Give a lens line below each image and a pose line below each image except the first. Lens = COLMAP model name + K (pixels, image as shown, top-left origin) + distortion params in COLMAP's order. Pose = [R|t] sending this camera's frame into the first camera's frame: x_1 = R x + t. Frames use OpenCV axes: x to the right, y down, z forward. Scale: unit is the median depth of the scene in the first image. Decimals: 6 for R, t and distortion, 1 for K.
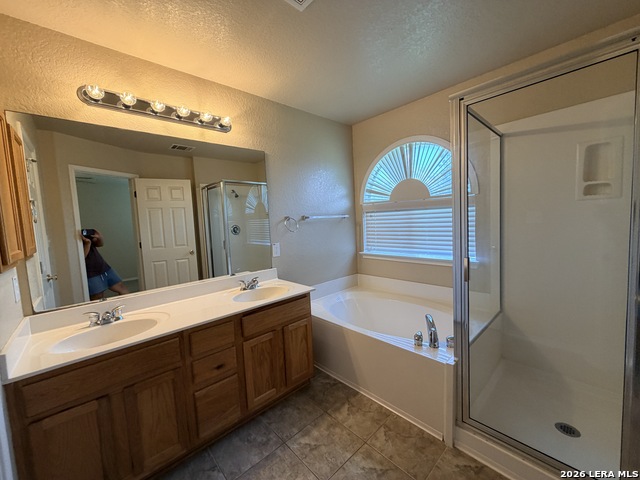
lens RADIAL K [[255.6, 0, 318.1], [0, 255.6, 238.8], [0, 0, 1]] dist [-0.001223, 0.000105]
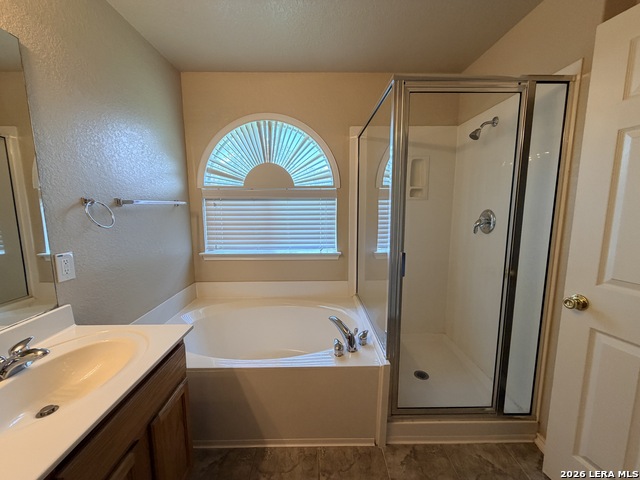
lens RADIAL K [[255.6, 0, 318.1], [0, 255.6, 238.8], [0, 0, 1]] dist [-0.001223, 0.000105]
pose [[0.665559, -0.052088, 0.744526, -0.183749], [0.027386, 0.998594, 0.045382, -0.015306], [-0.745843, -0.009815, 0.666050, 0.303185]]
